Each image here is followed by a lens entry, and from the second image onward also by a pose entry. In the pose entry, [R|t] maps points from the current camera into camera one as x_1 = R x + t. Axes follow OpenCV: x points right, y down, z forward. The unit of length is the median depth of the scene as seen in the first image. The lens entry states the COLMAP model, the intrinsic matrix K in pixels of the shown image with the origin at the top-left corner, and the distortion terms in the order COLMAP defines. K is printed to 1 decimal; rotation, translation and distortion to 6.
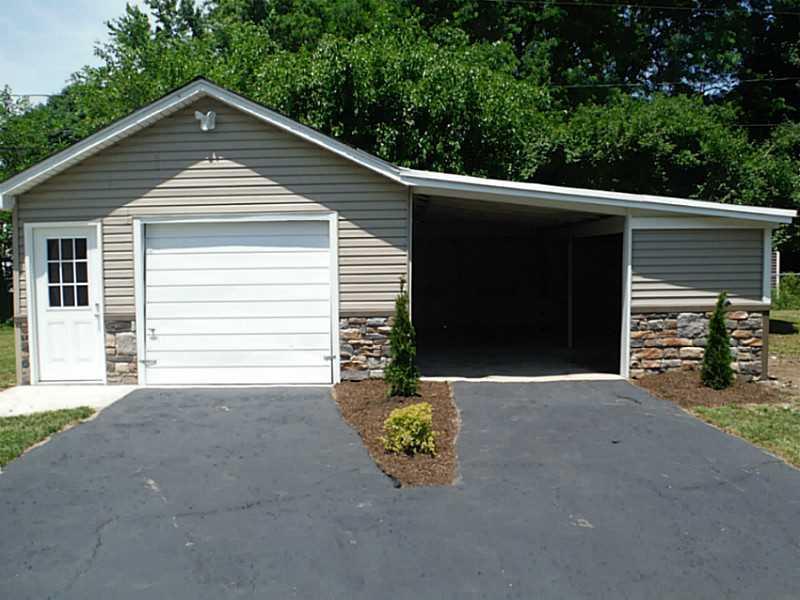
lens RADIAL K [[662.0, 0, 406.9], [0, 662.0, 305.3], [0, 0, 1]] dist [-0.057110, -0.001714]
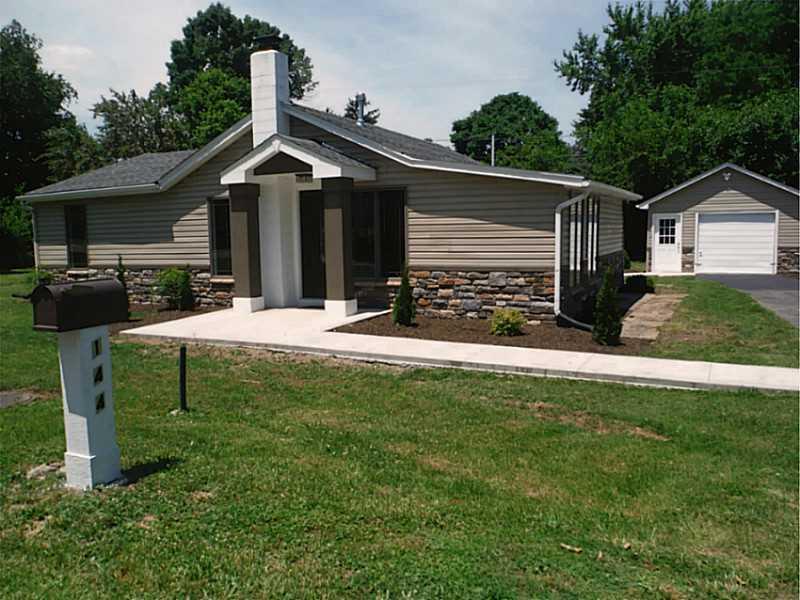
lens RADIAL K [[662.0, 0, 402.0], [0, 662.0, 302.2], [0, 0, 1]] dist [-0.057110, -0.001714]
pose [[0.895191, 0.046431, -0.443257, -0.285586], [-0.022411, 0.997990, 0.059279, 0.110057], [0.445119, -0.043133, 0.894432, -2.010074]]
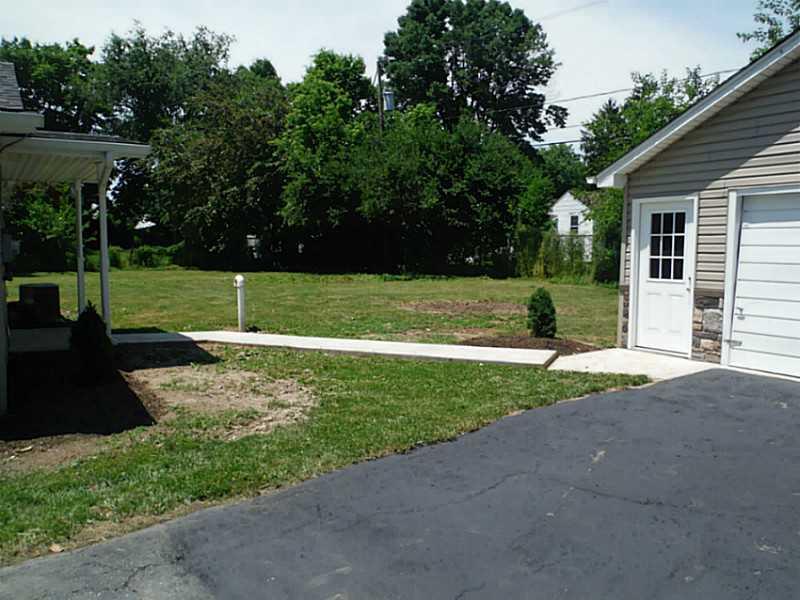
lens RADIAL K [[662.0, 0, 406.2], [0, 662.0, 299.6], [0, 0, 1]] dist [-0.057110, -0.001714]
pose [[0.533826, 0.085621, -0.841248, 0.141972], [-0.059159, 0.996204, 0.063852, -0.007474], [0.843522, 0.015682, 0.536865, 0.095065]]
